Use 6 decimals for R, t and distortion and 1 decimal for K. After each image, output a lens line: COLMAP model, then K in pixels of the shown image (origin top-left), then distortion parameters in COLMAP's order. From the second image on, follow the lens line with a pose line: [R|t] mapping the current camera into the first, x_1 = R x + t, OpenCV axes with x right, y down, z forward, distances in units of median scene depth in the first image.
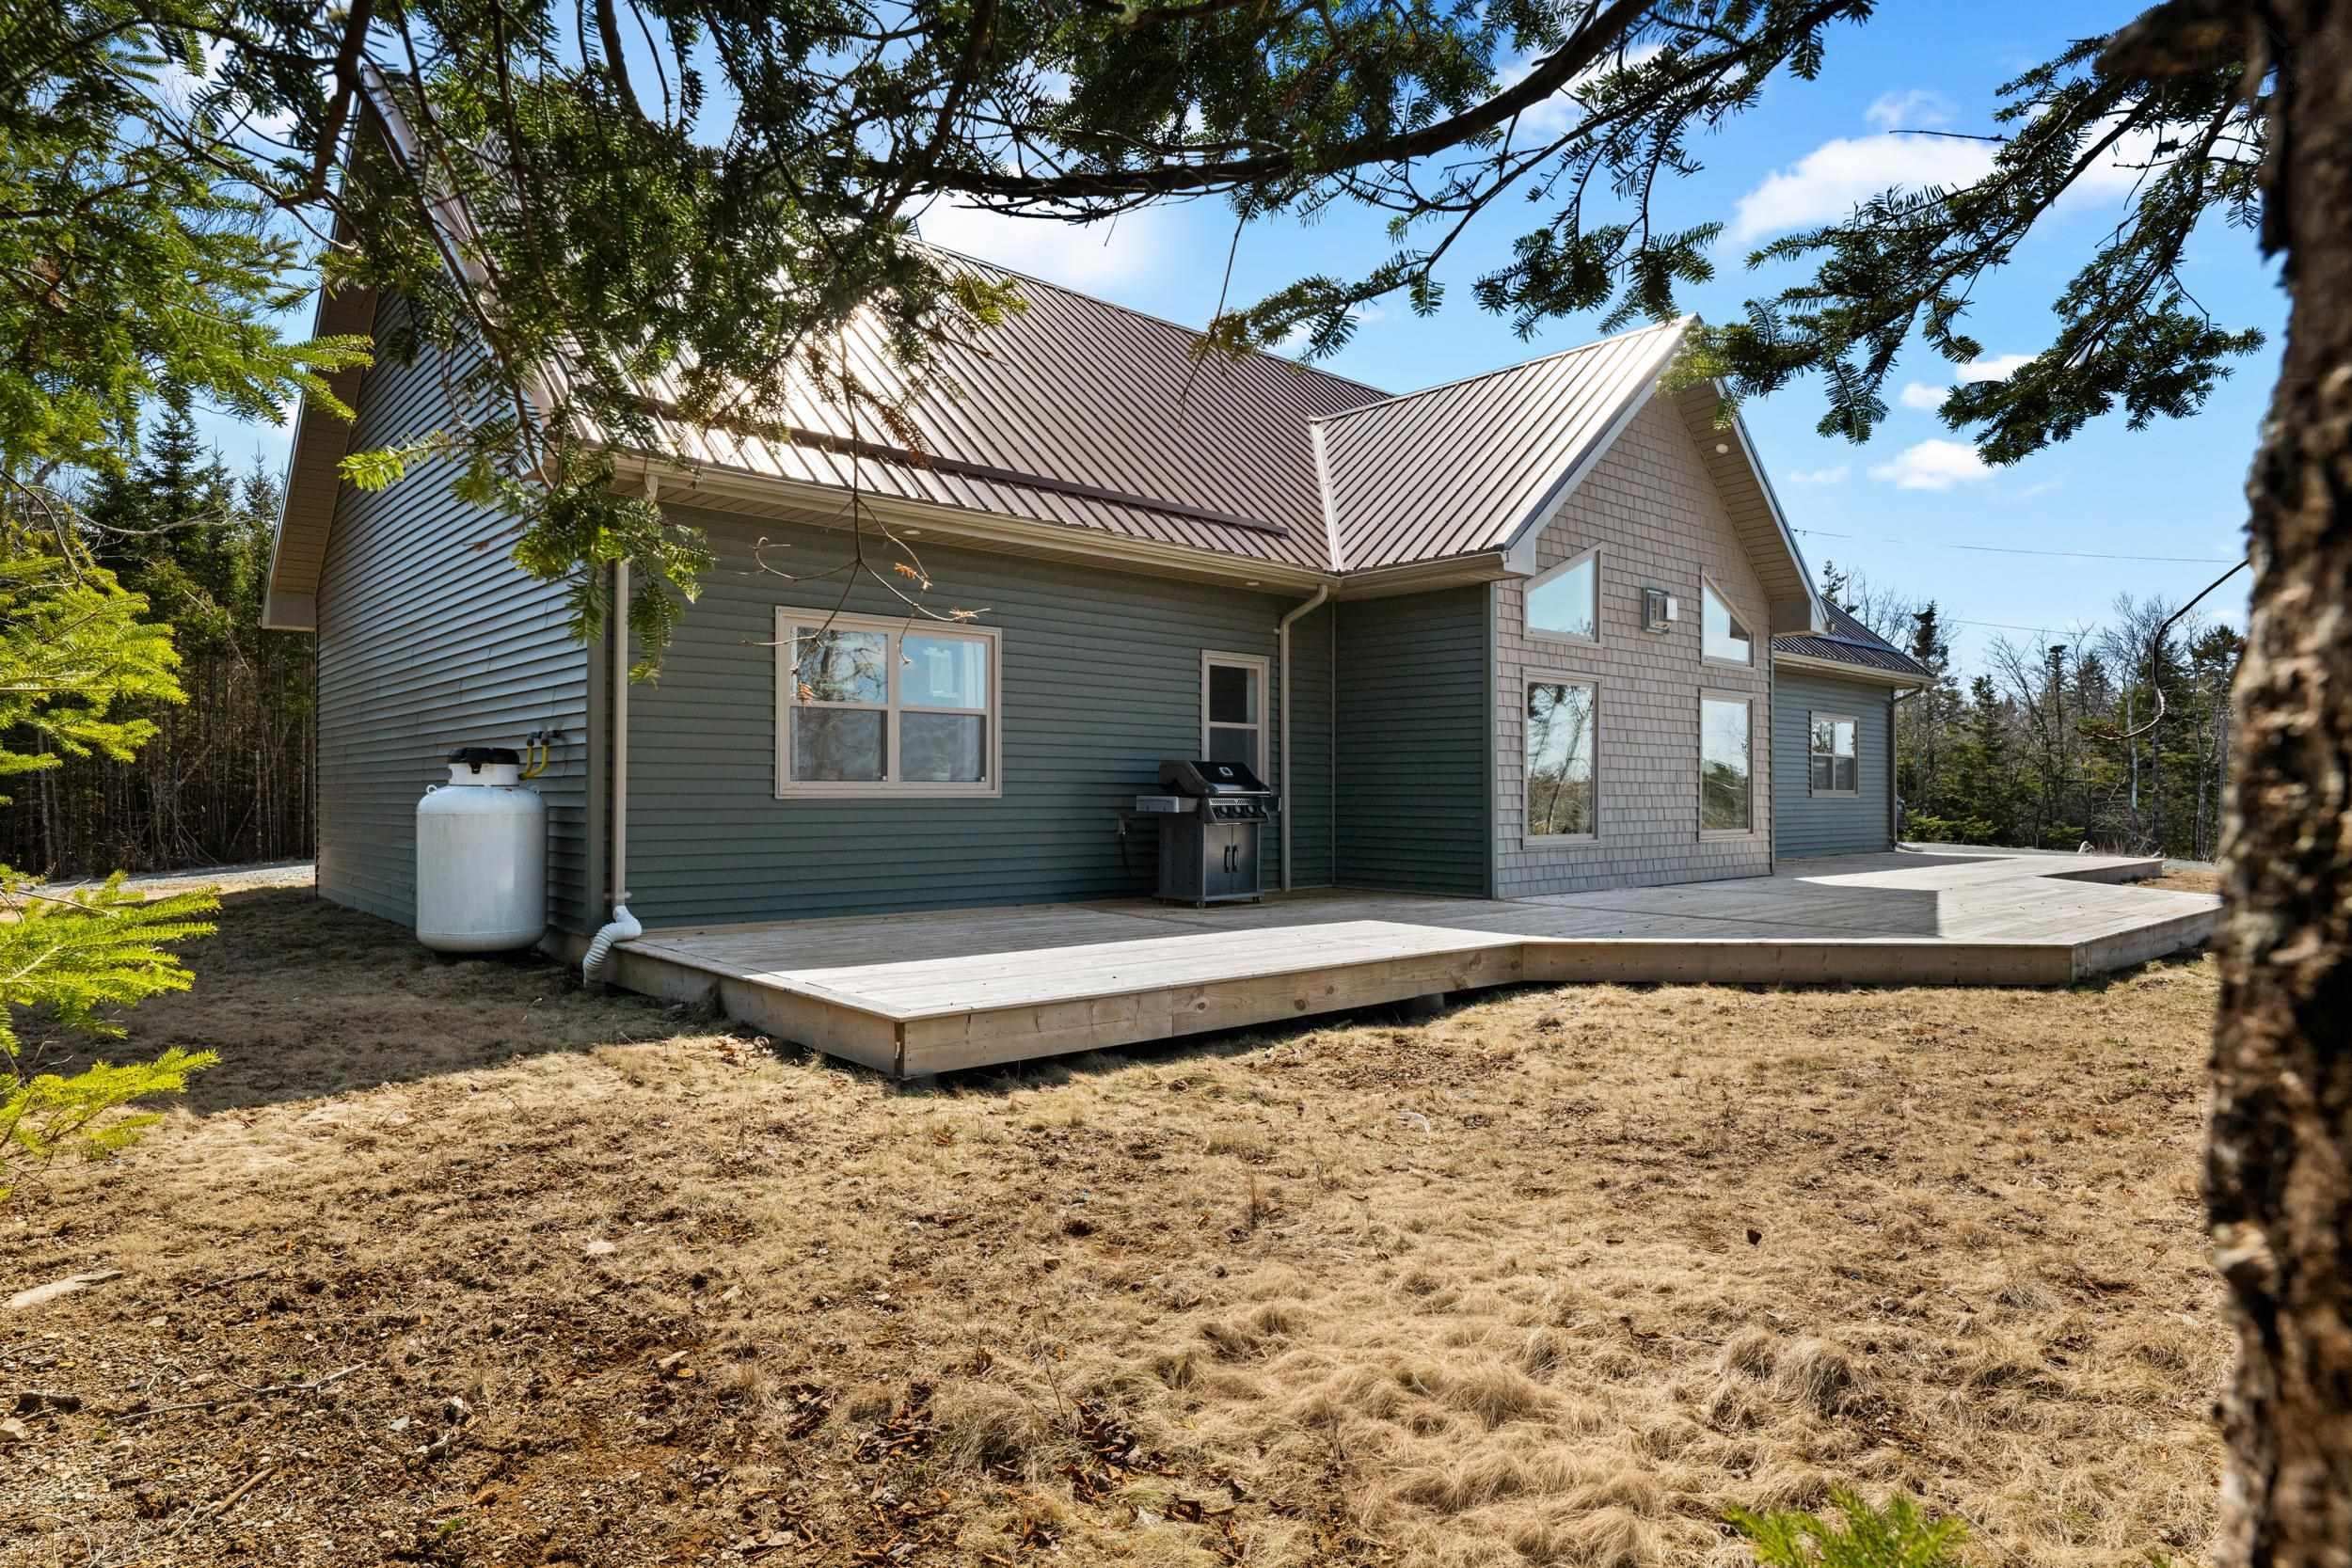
lens RADIAL K [[1381.9, 0, 1176.0], [0, 1381.9, 784.0], [0, 0, 1]] dist [0.000304, -0.000026]
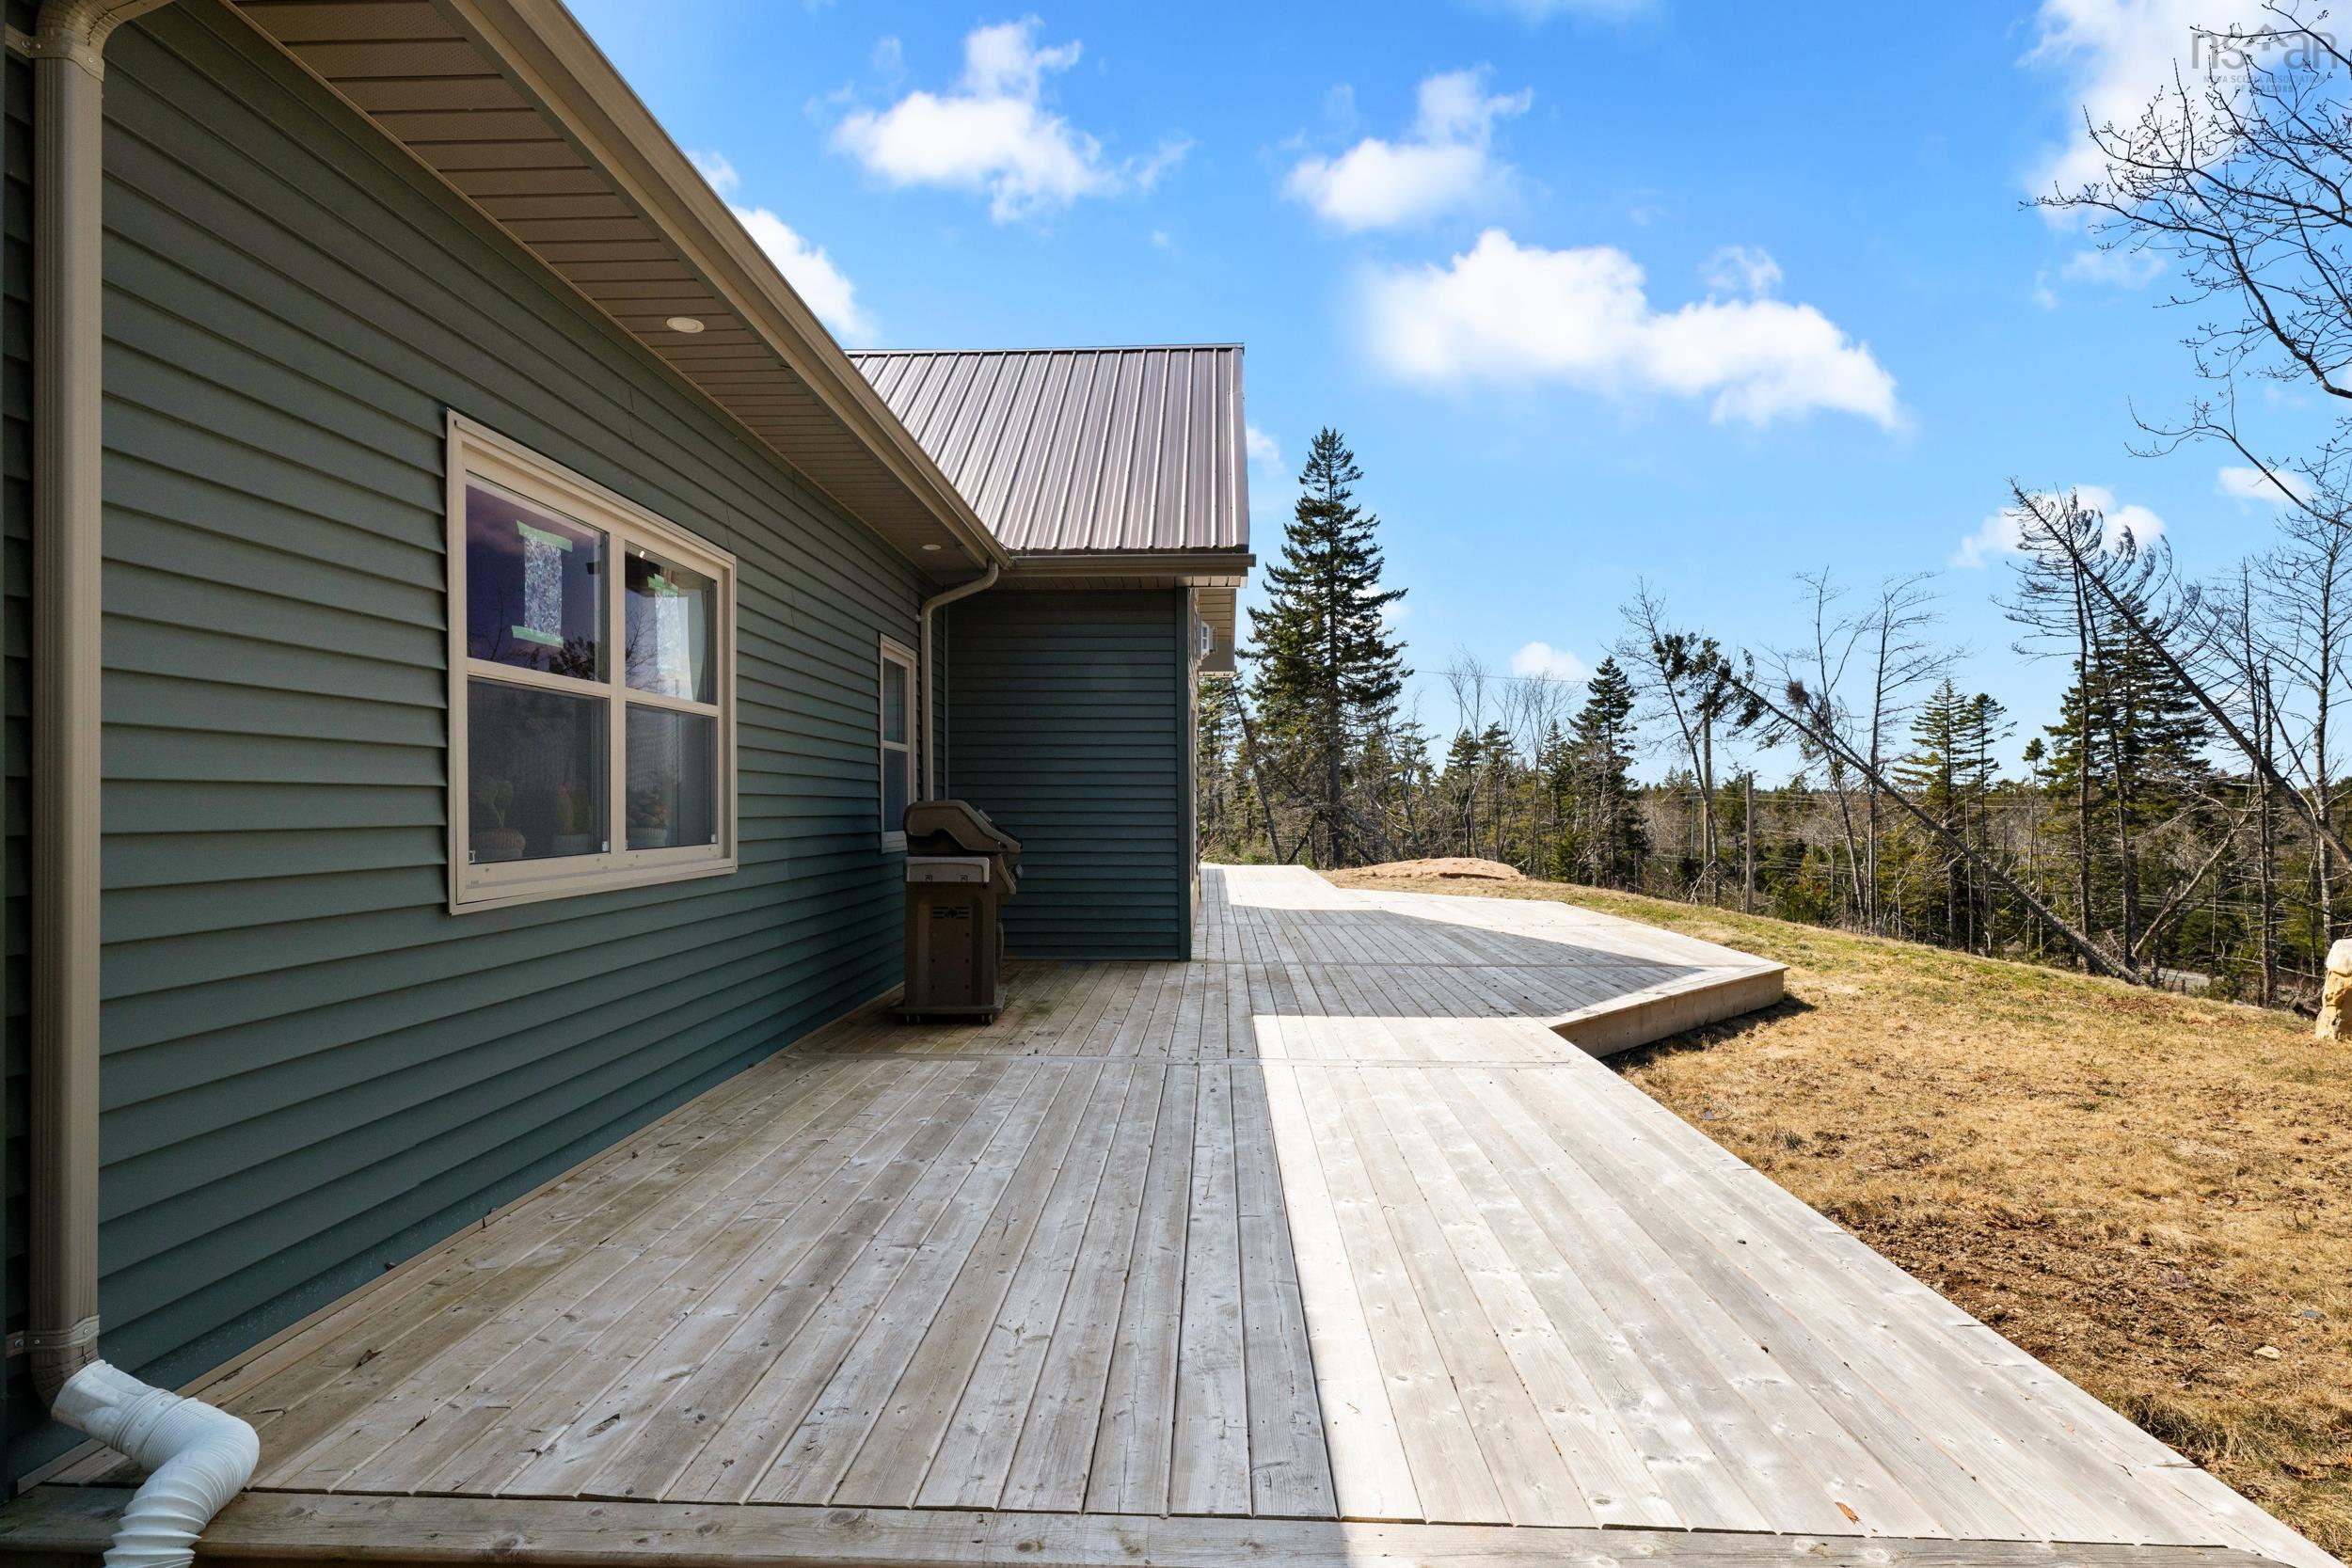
lens RADIAL K [[1206.2, 0, 1176.0], [0, 1206.2, 784.0], [0, 0, 1]] dist [-0.002504, -0.000285]
pose [[0.681216, 0.007800, 0.732041, -0.370207], [0.000061, 0.999943, -0.010711, -0.020245], [-0.732082, 0.007341, 0.681177, 0.584685]]
